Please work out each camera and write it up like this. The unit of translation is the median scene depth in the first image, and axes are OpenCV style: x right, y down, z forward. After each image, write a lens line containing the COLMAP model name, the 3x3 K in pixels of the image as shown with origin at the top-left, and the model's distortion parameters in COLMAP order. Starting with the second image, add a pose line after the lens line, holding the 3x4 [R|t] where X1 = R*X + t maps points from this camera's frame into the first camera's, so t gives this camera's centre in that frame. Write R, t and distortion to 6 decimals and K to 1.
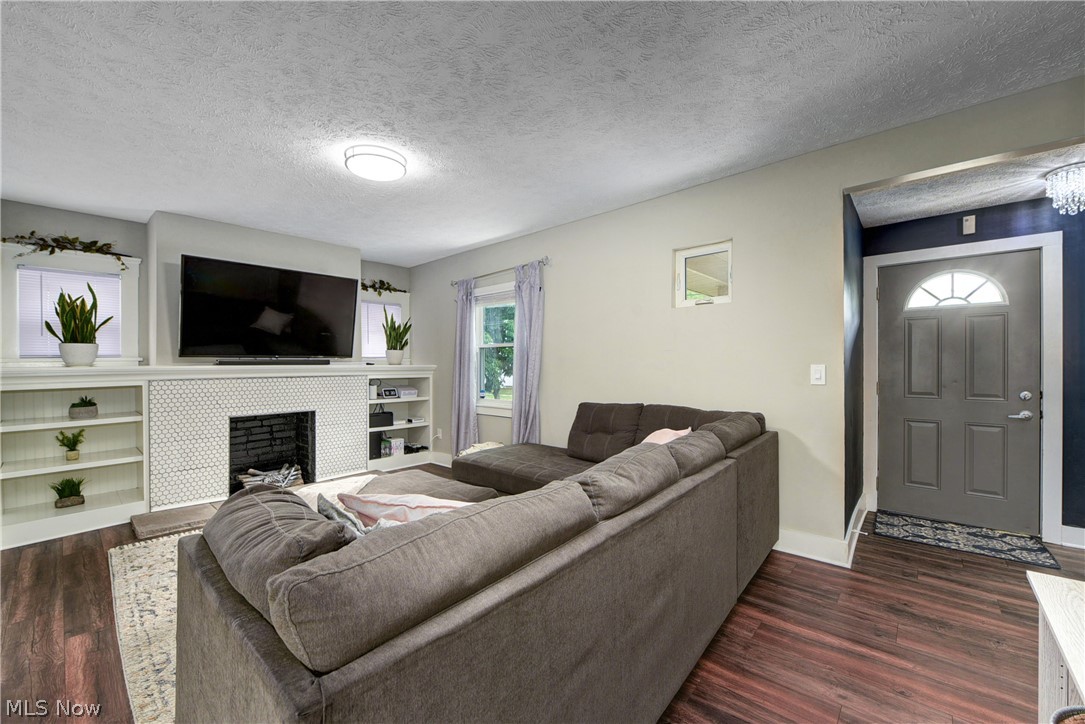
lens RADIAL K [[433.5, 0, 540.0], [0, 433.5, 363.3], [0, 0, 1]] dist [-0.011213, -0.000112]
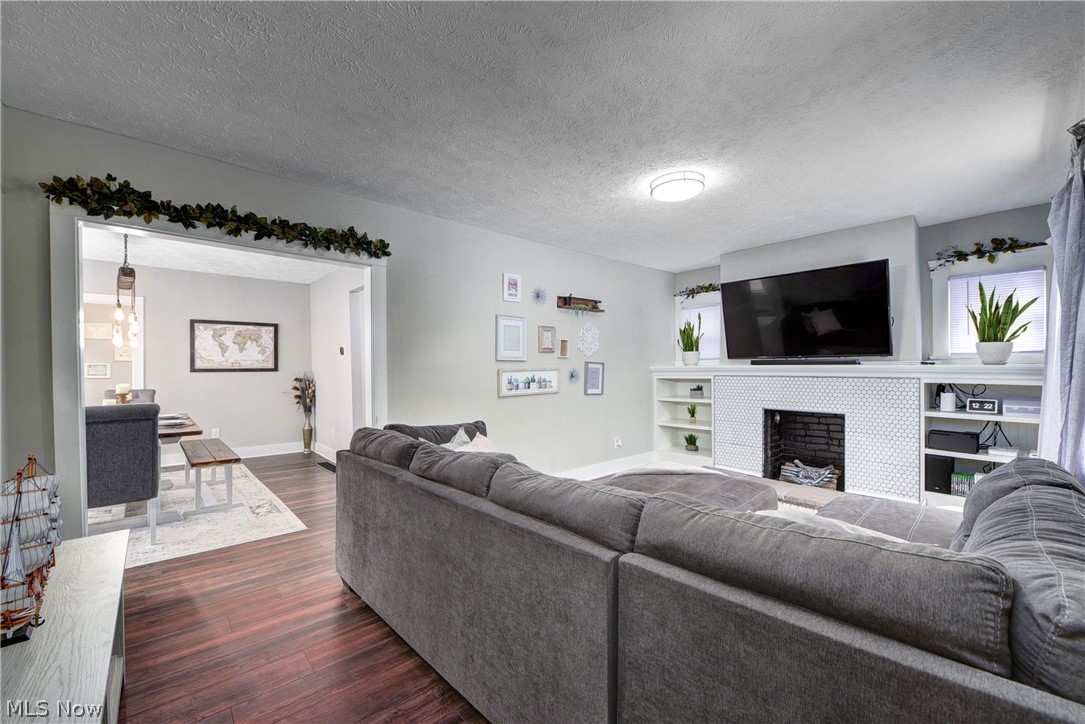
lens RADIAL K [[433.5, 0, 540.6], [0, 433.5, 365.6], [0, 0, 1]] dist [-0.011213, -0.000112]
pose [[-0.117611, 0.005212, -0.993046, 0.466279], [0.007478, 0.999963, 0.004362, -0.002893], [0.993032, -0.006913, -0.117645, 0.463438]]
